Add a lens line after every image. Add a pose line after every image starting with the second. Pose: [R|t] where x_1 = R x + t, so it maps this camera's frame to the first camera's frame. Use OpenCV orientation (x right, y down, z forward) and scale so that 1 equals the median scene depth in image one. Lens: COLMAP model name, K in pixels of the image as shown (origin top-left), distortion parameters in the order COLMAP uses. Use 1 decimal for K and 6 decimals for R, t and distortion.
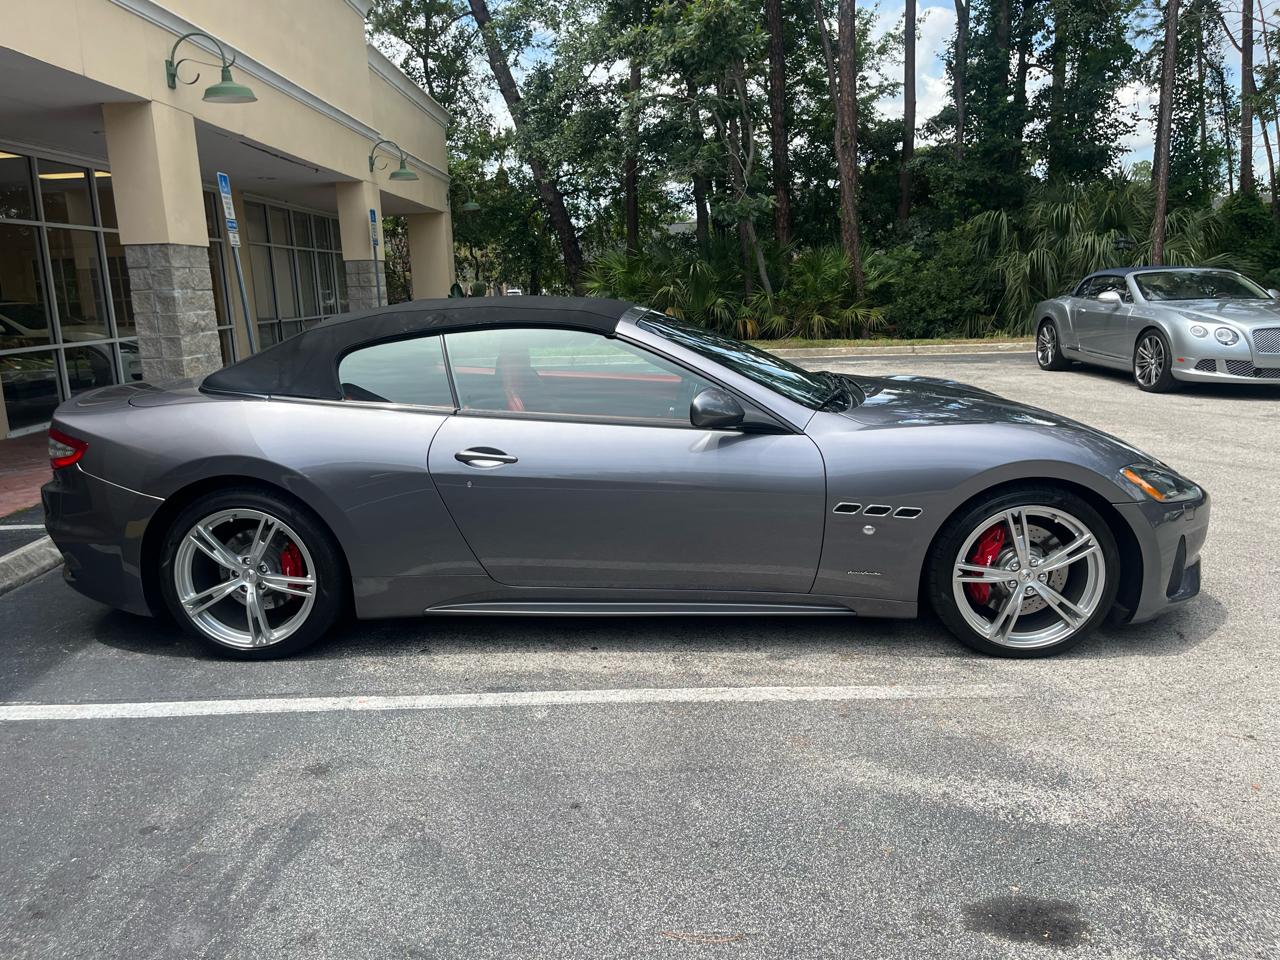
lens RADIAL K [[979.9, 0, 638.8], [0, 979.9, 468.1], [0, 0, 1]] dist [0.082914, -0.120894]
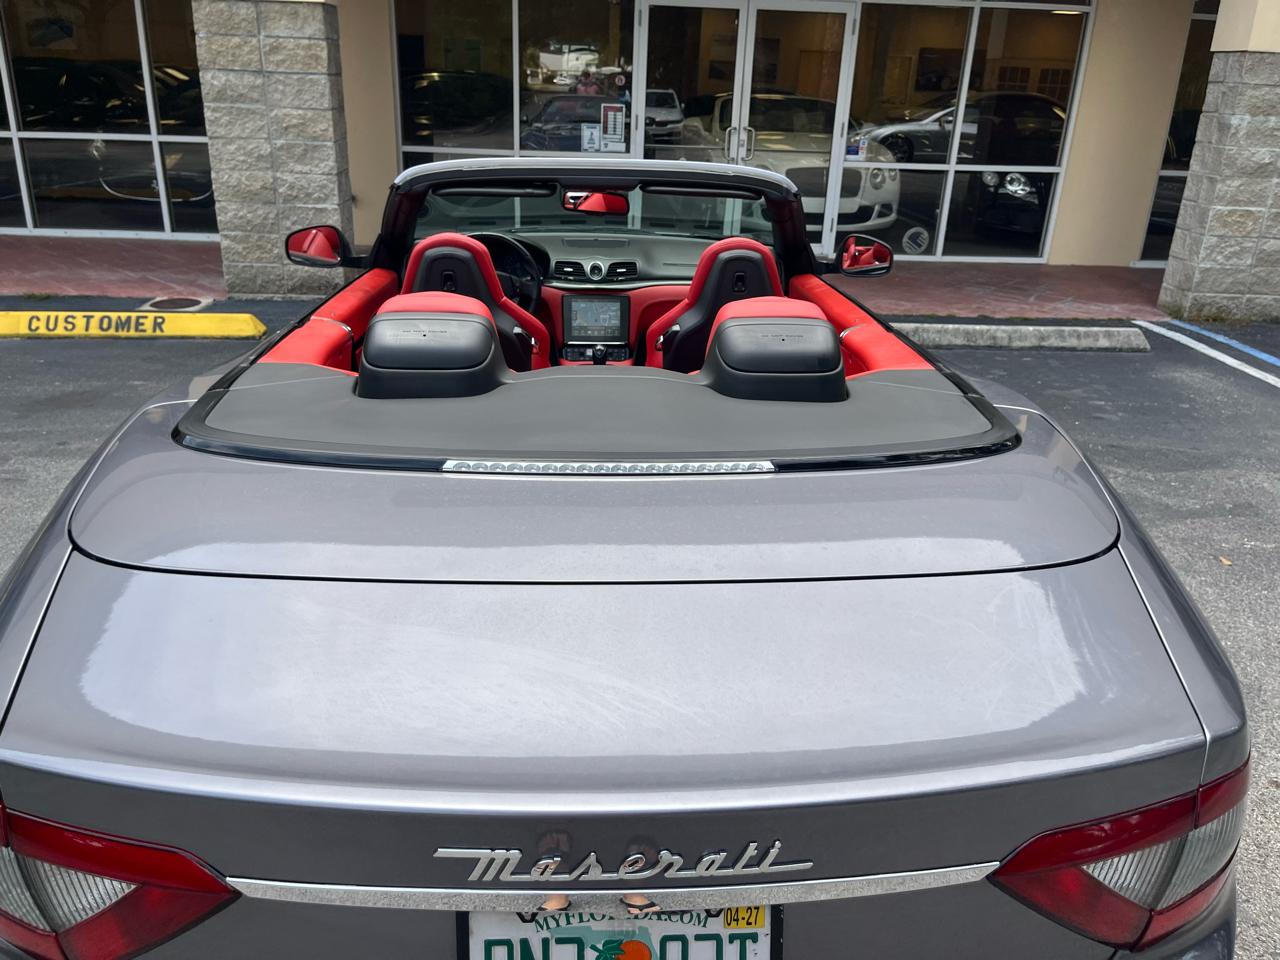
lens RADIAL K [[979.9, 0, 638.8], [0, 979.9, 468.1], [0, 0, 1]] dist [0.082914, -0.120894]
pose [[0.052105, 0.400877, -0.914649, 0.316090], [-0.227634, 0.896549, 0.379977, -0.126907], [0.972352, 0.188406, 0.137968, 0.527176]]
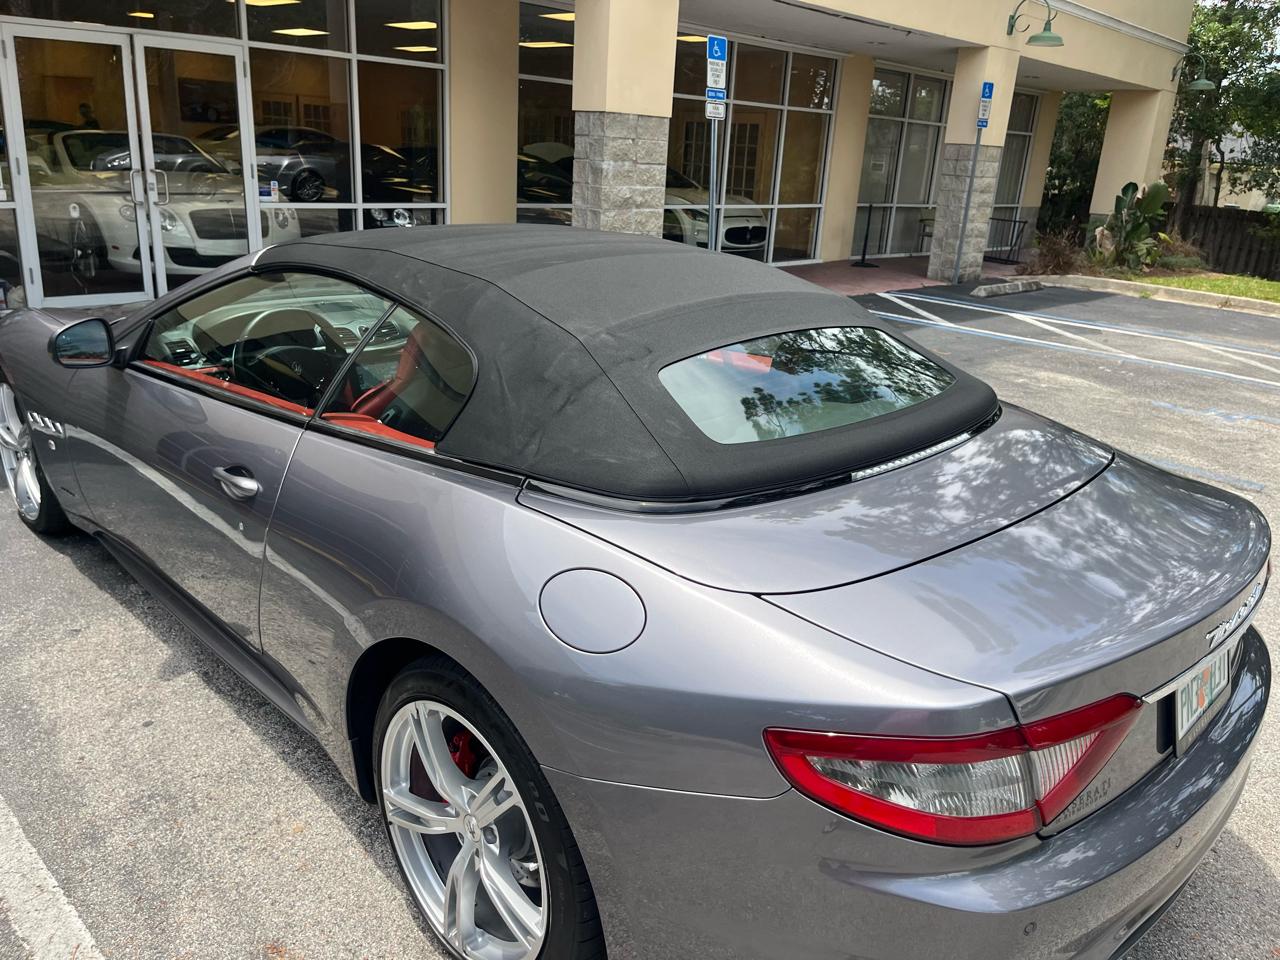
lens RADIAL K [[979.4, 0, 640.9], [0, 979.4, 468.1], [0, 0, 1]] dist [0.099483, -0.151226]
pose [[0.709820, 0.289636, -0.642080, 0.275813], [-0.212255, 0.957130, 0.197103, -0.093921], [0.671642, -0.003623, 0.740867, 0.319467]]
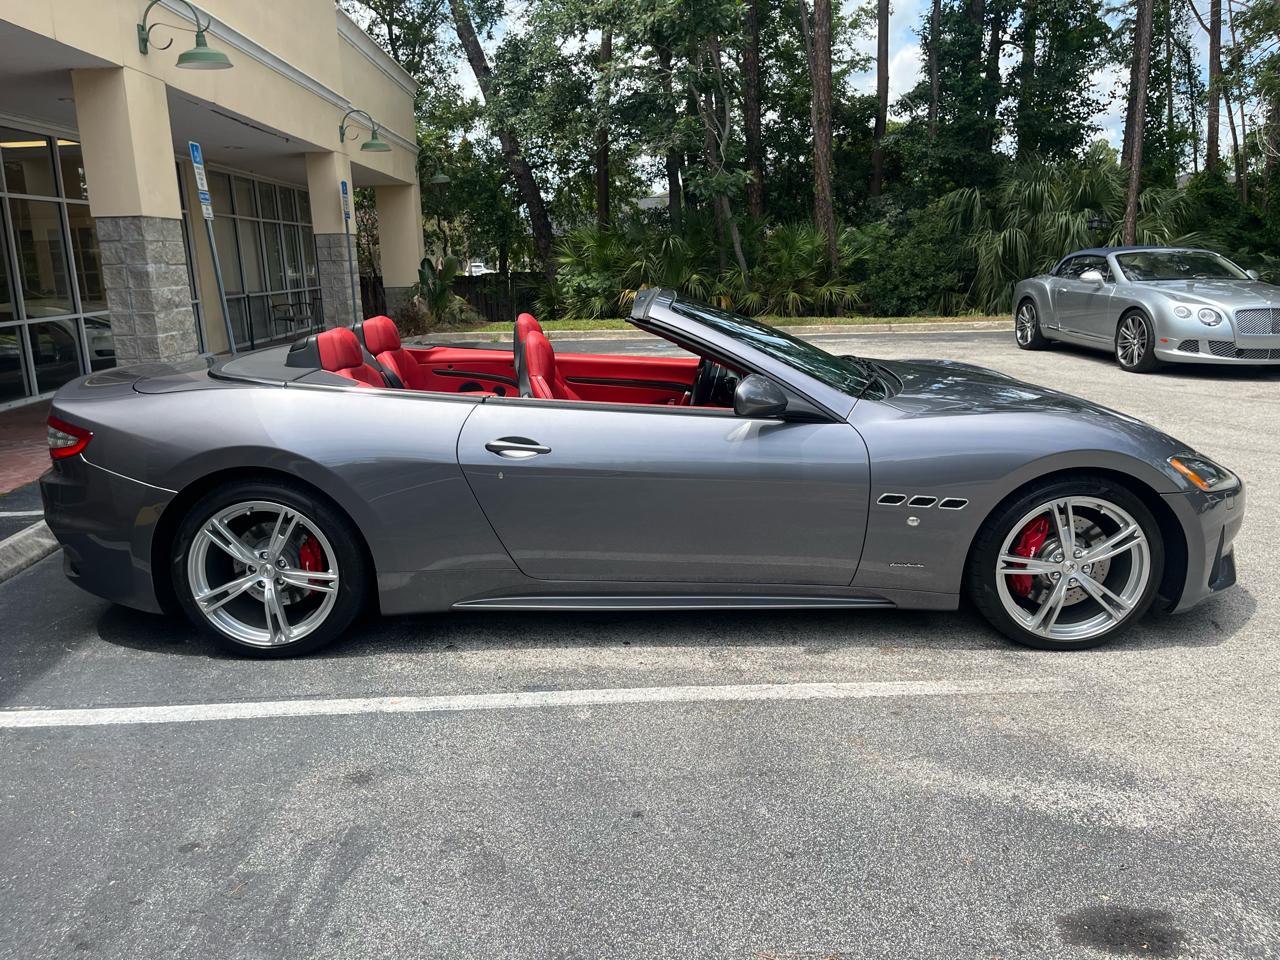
lens RADIAL K [[979.9, 0, 638.8], [0, 979.9, 468.1], [0, 0, 1]] dist [0.082914, -0.120894]
pose [[0.999225, -0.001640, 0.039337, -0.031931], [0.000657, 0.999687, 0.024994, -0.006218], [-0.039366, -0.024948, 0.998913, 0.015097]]
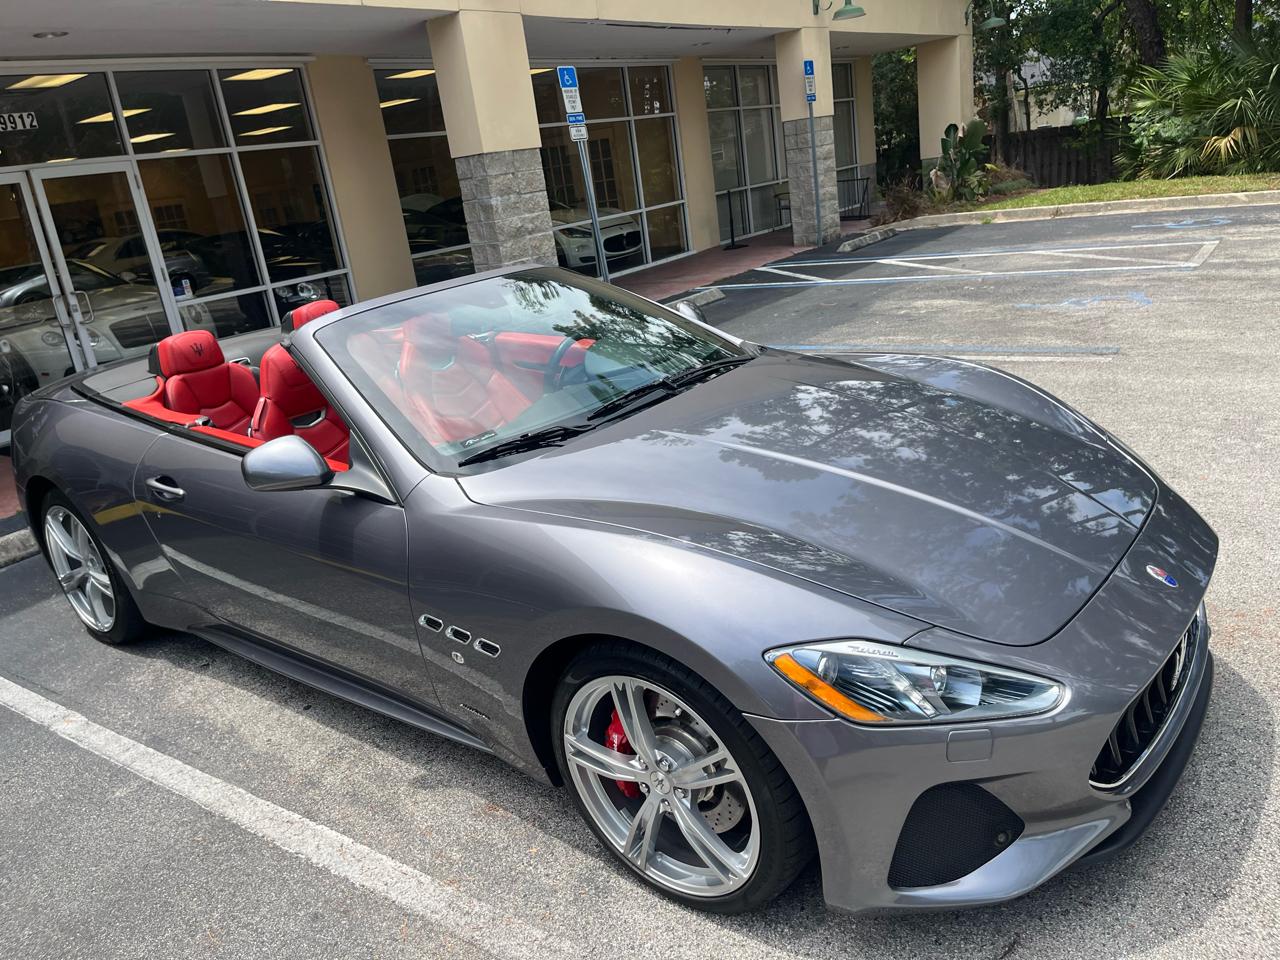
lens RADIAL K [[979.9, 0, 638.8], [0, 979.9, 468.1], [0, 0, 1]] dist [0.082914, -0.120894]
pose [[0.810039, 0.103560, -0.577159, 0.302901], [-0.005781, 0.985644, 0.168740, -0.077934], [0.586347, -0.133349, 0.799009, 0.226533]]
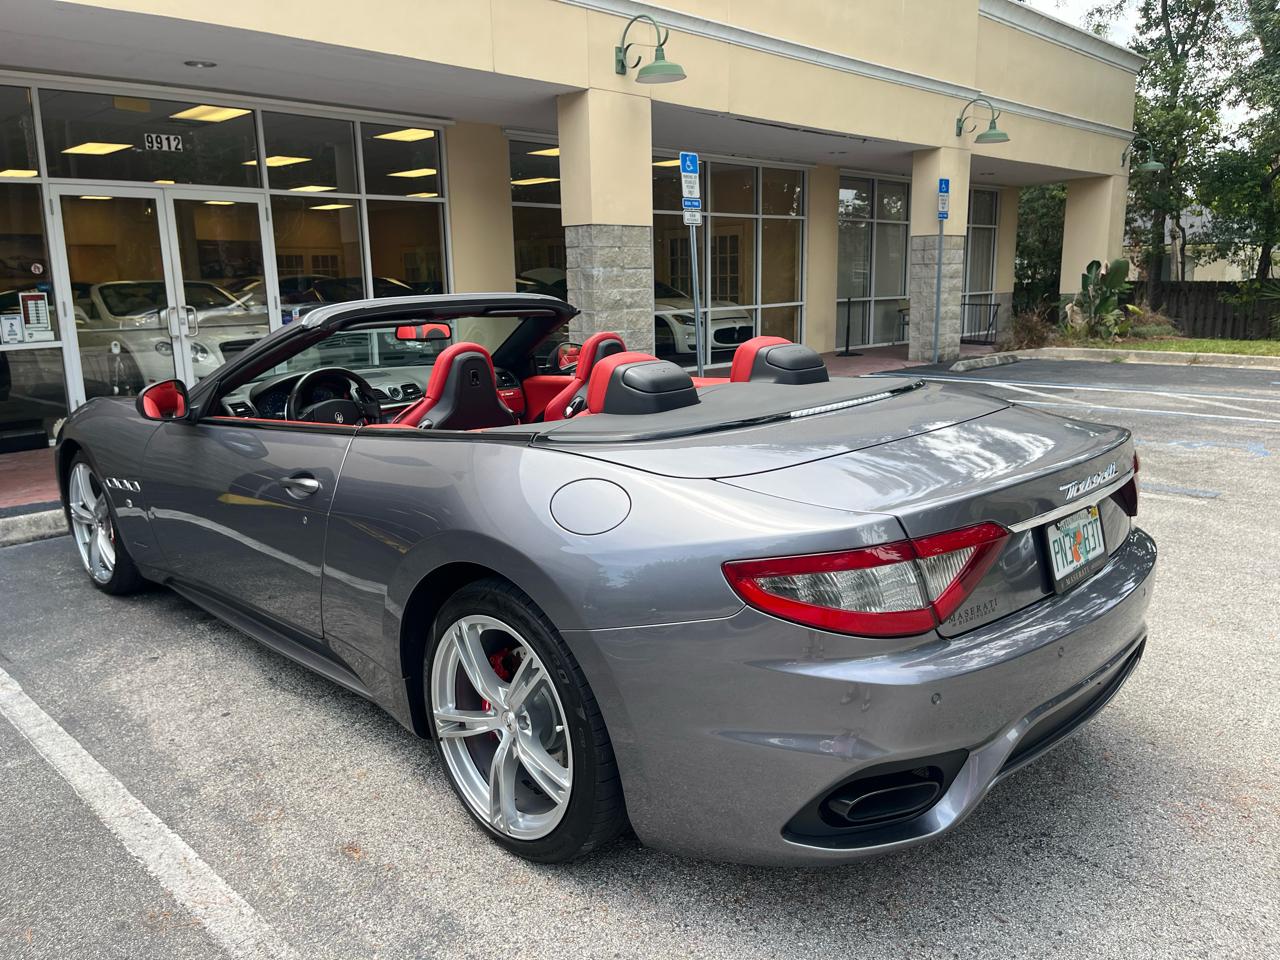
lens RADIAL K [[979.9, 0, 638.8], [0, 979.9, 468.1], [0, 0, 1]] dist [0.082914, -0.120894]
pose [[0.717033, 0.153220, -0.679990, 0.330260], [-0.136378, 0.987525, 0.078710, -0.059288], [0.683568, 0.036298, 0.728984, 0.281608]]
